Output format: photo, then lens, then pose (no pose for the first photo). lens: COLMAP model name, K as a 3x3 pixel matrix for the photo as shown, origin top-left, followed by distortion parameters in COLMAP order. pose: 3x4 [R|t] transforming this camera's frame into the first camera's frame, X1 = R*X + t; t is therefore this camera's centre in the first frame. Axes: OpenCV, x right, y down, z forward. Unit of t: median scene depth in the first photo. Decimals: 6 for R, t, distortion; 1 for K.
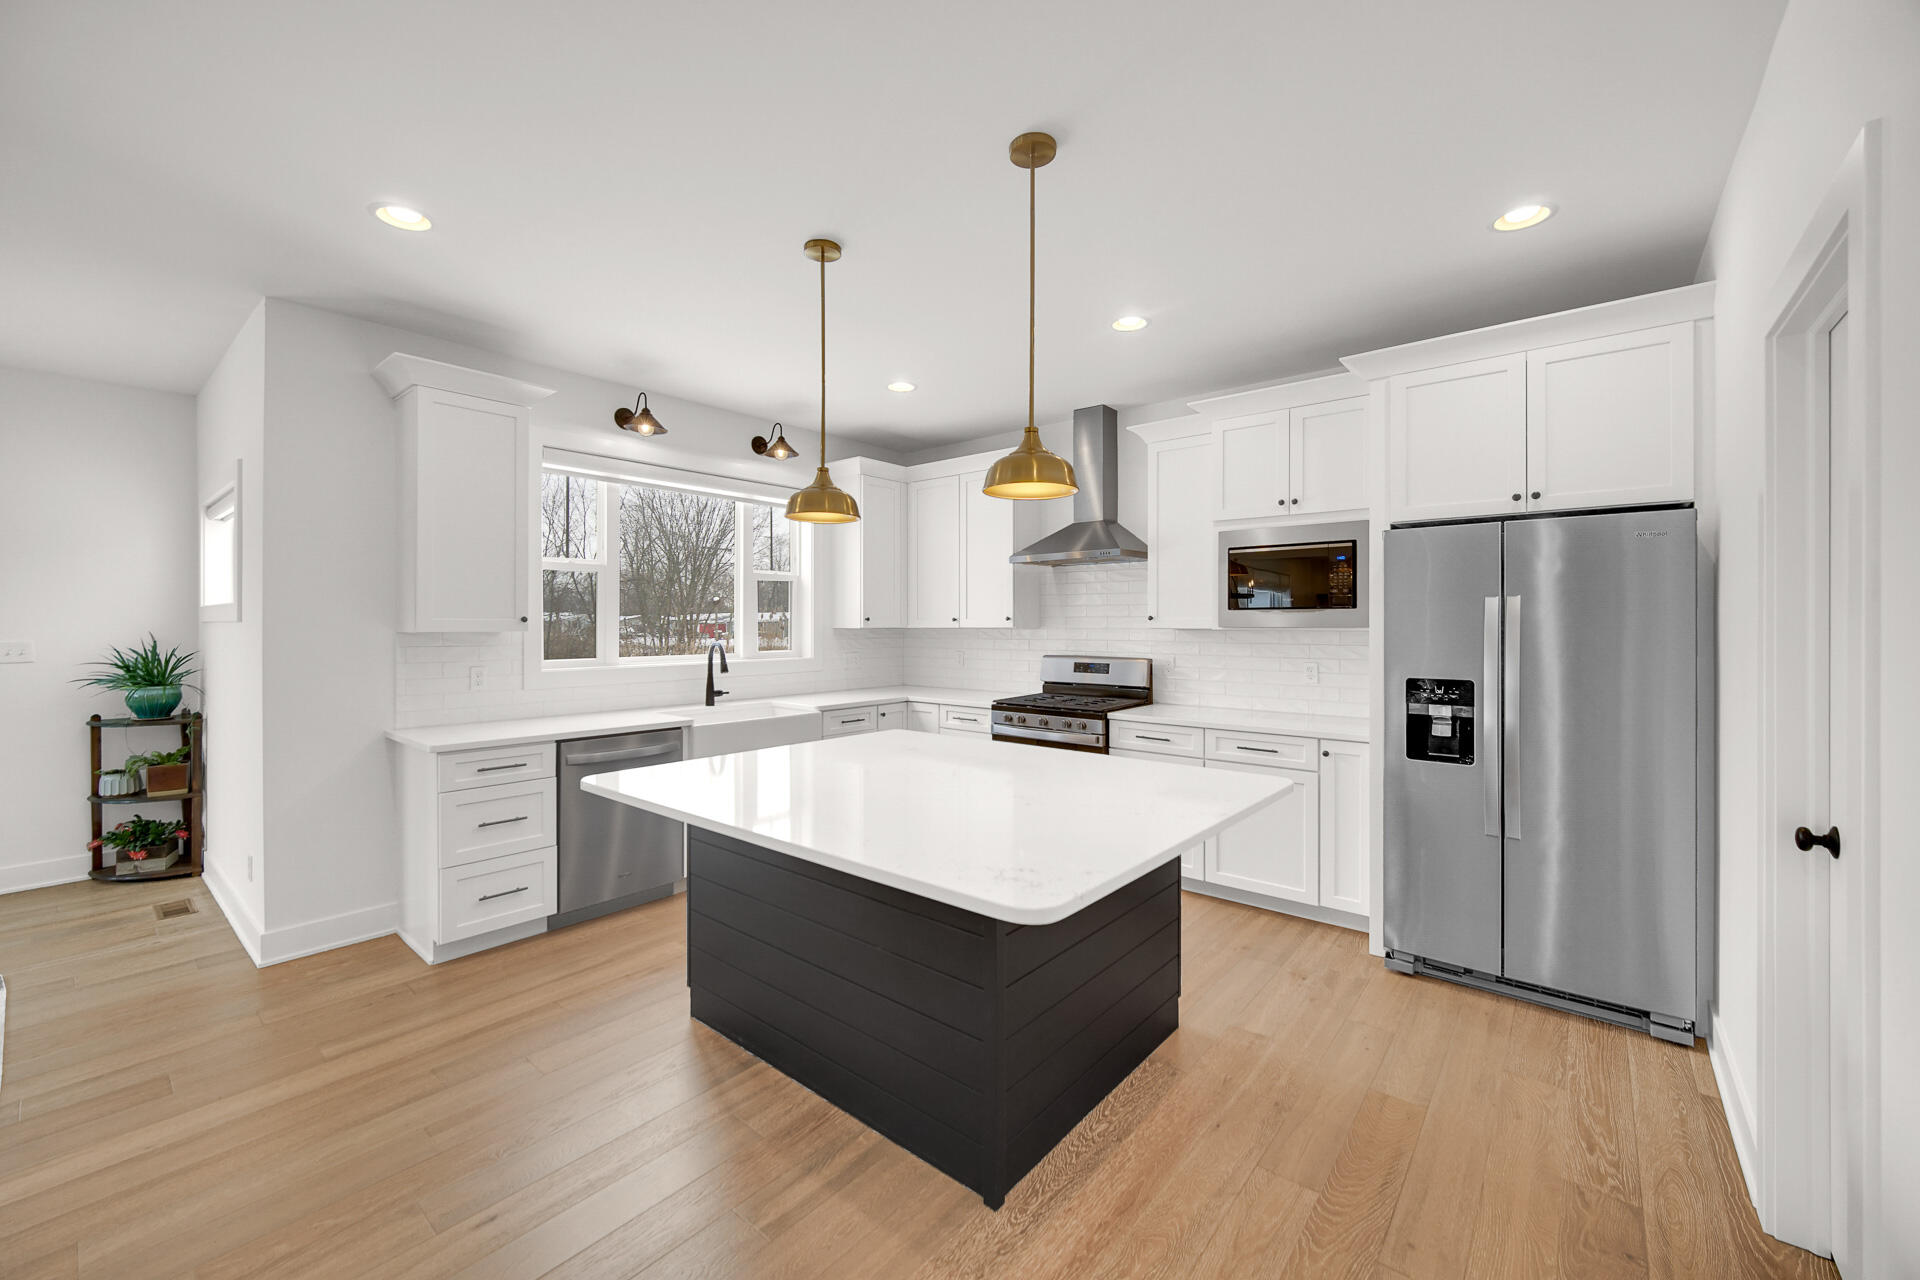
lens RADIAL K [[765.2, 0, 938.8], [0, 765.2, 625.1], [0, 0, 1]] dist [0.001081, 0.000038]
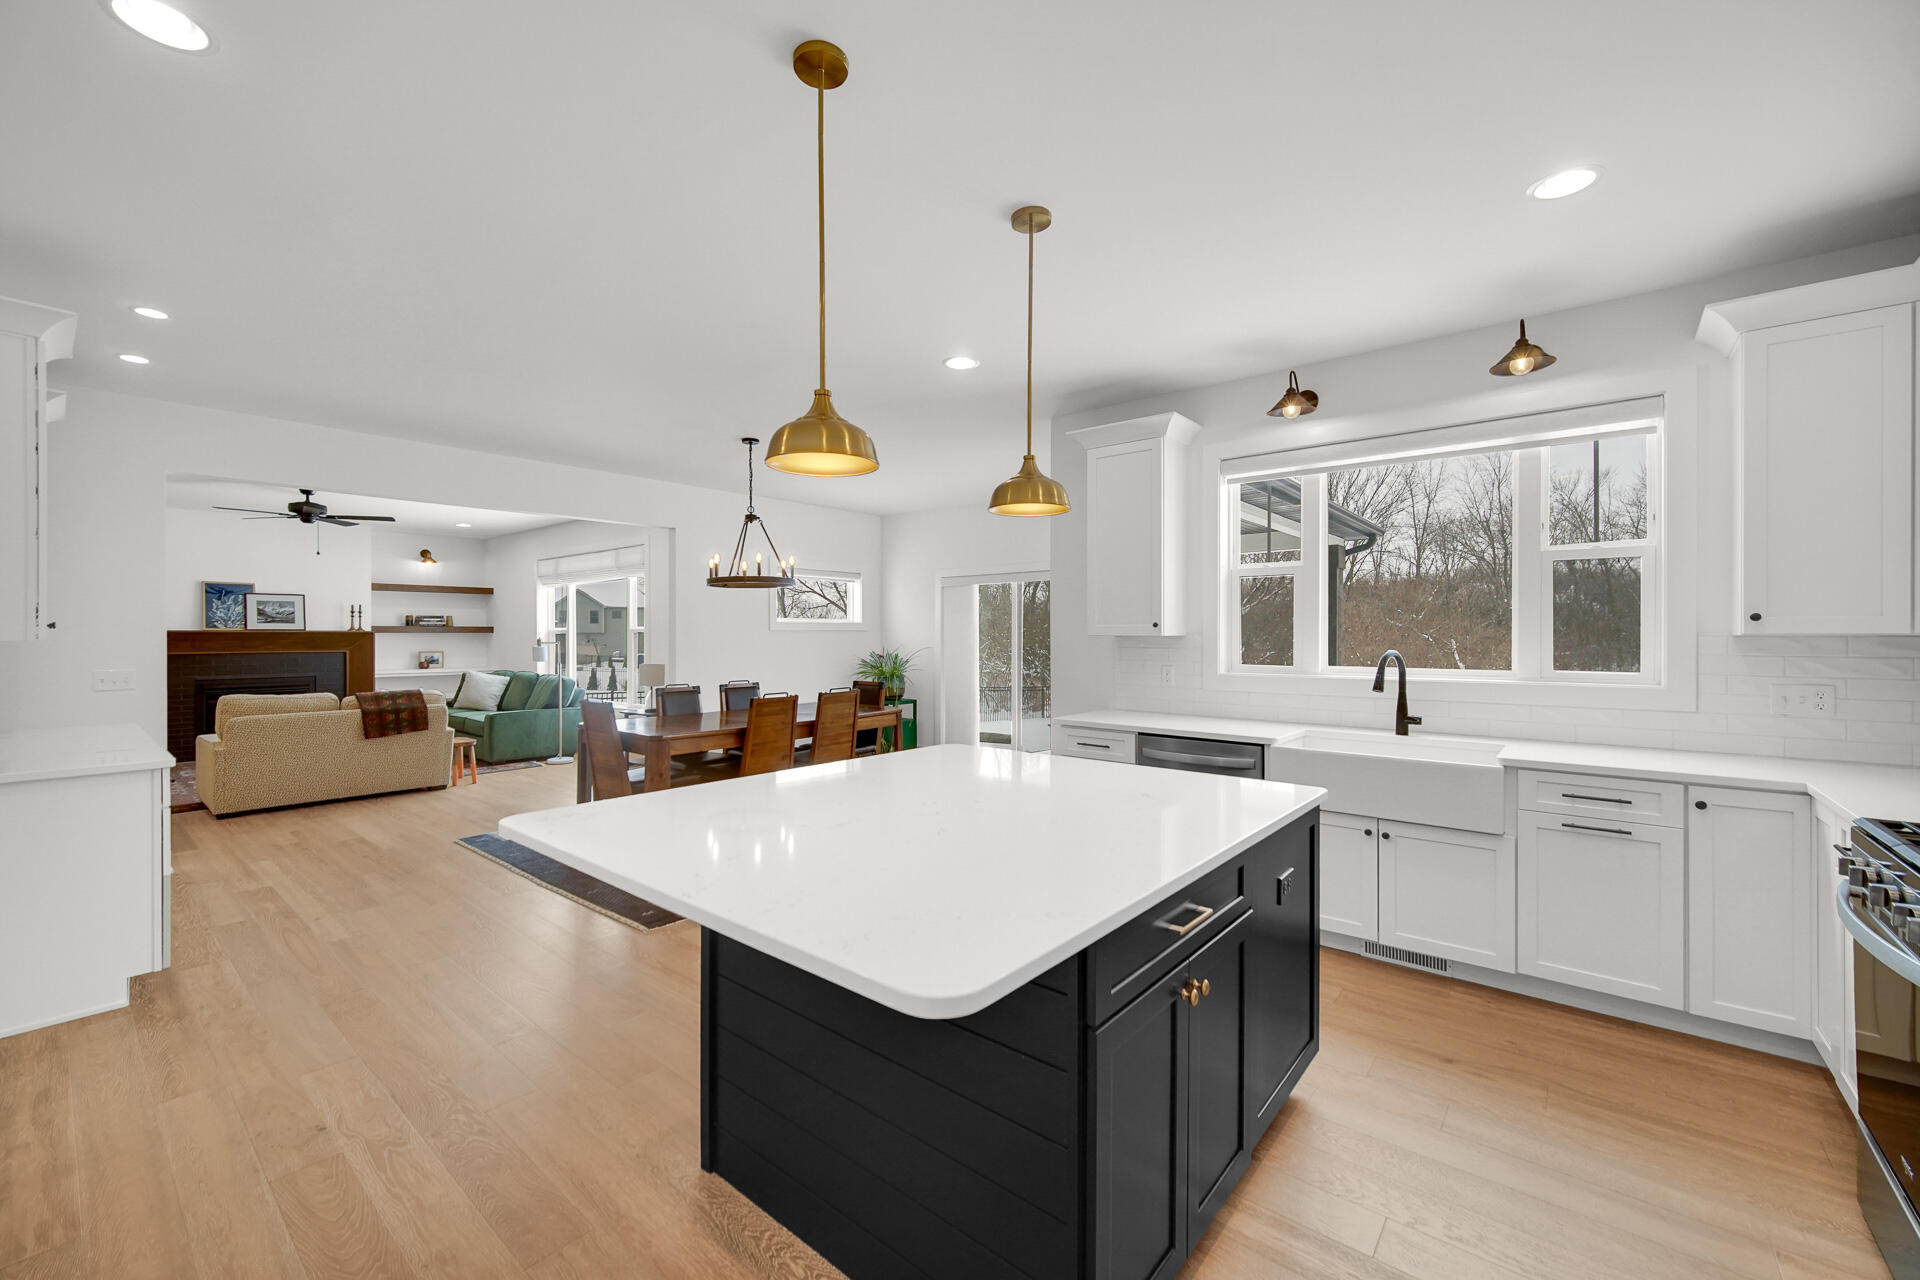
lens RADIAL K [[765.2, 0, 938.8], [0, 765.2, 625.1], [0, 0, 1]] dist [0.001081, 0.000038]
pose [[-0.002391, -0.013265, -0.999909, 0.506819], [-0.002437, 0.999909, -0.013259, 0.007343], [0.999994, 0.002405, -0.002423, 0.582825]]
